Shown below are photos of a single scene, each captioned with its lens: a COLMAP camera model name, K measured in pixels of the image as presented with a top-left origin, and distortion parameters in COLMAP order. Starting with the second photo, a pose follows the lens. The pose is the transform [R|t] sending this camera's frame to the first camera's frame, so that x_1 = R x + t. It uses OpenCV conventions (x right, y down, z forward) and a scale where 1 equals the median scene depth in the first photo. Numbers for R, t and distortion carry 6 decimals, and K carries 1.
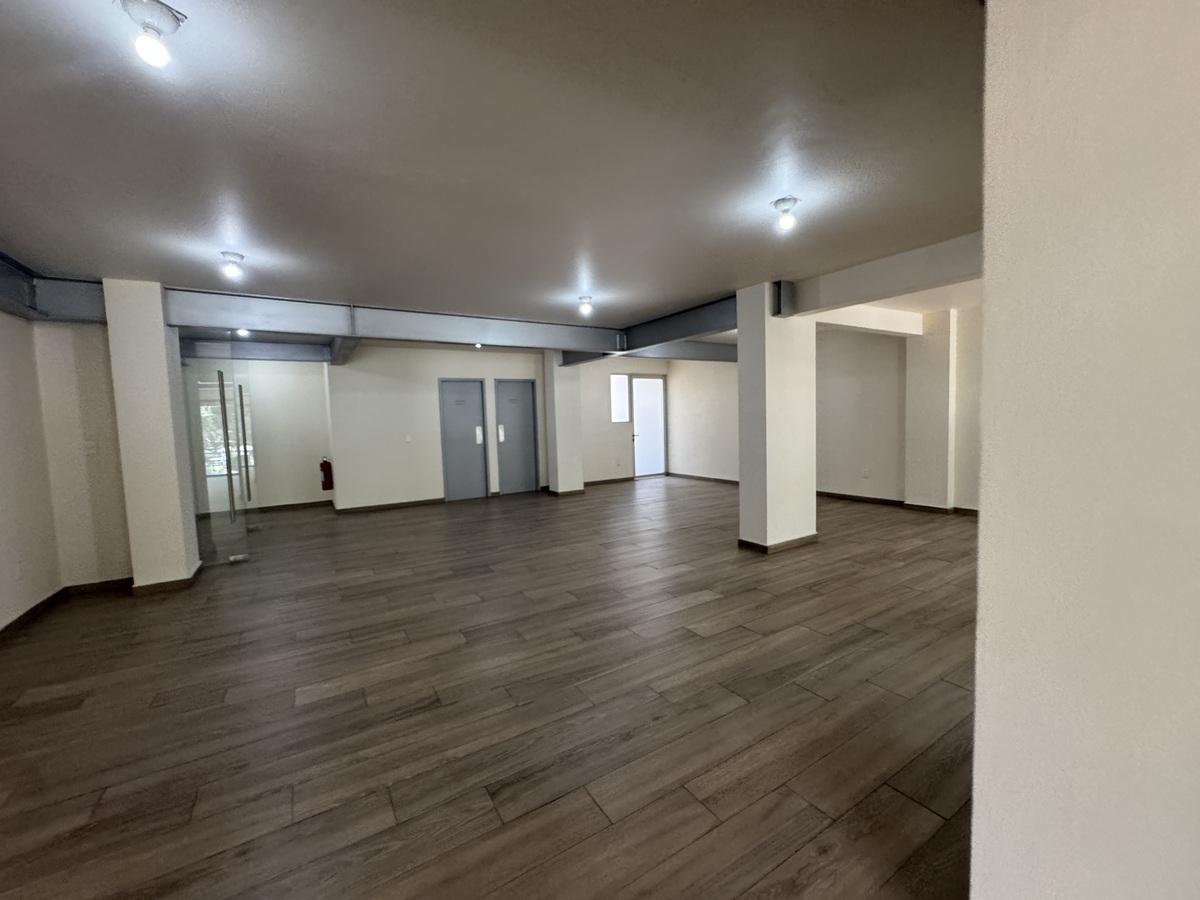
lens RADIAL K [[478.6, 0, 600.0], [0, 478.6, 450.0], [0, 0, 1]] dist [-0.002883, 0.000073]
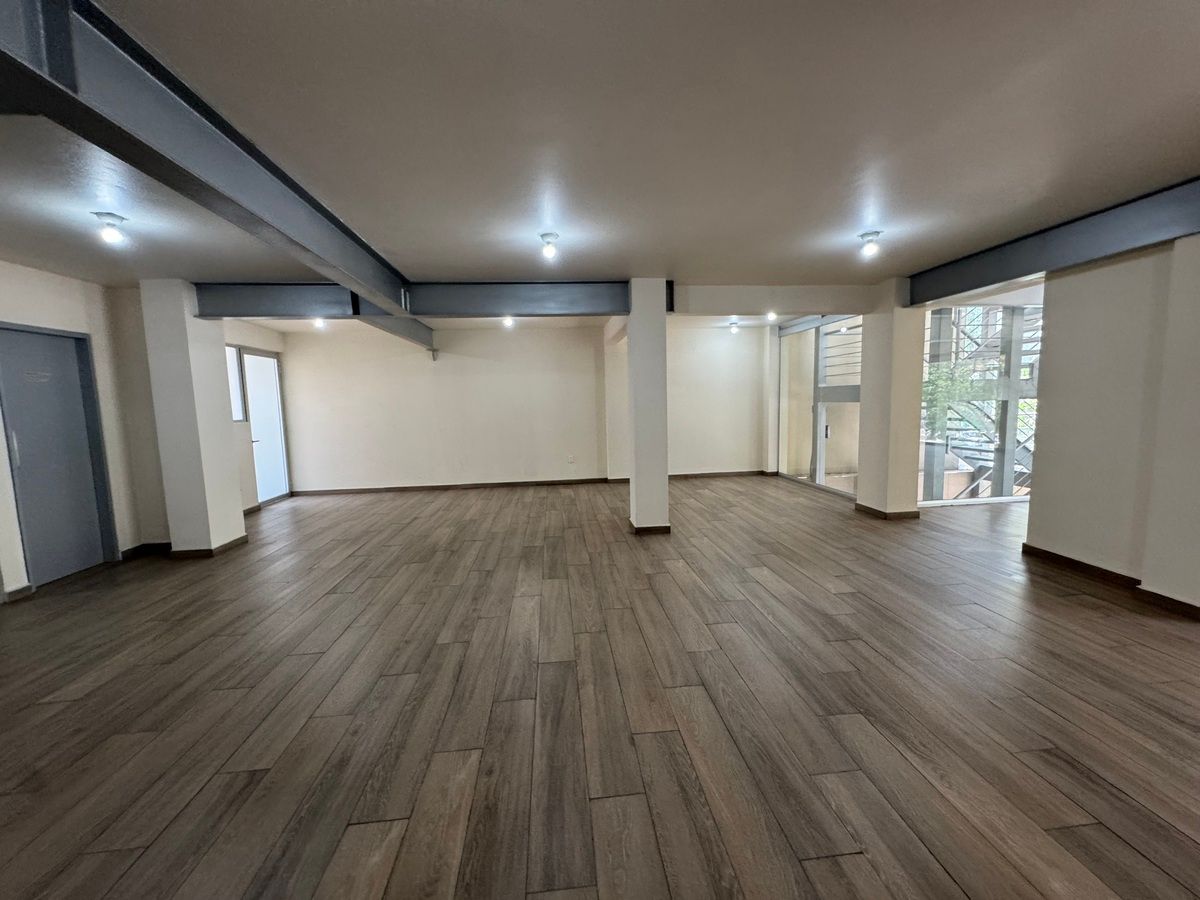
lens RADIAL K [[478.6, 0, 600.0], [0, 478.6, 450.0], [0, 0, 1]] dist [-0.002883, 0.000073]
pose [[0.445348, -0.071176, 0.892524, -0.659712], [0.074215, 0.996339, 0.042423, -0.026427], [-0.892276, 0.047345, 0.449000, 0.635099]]
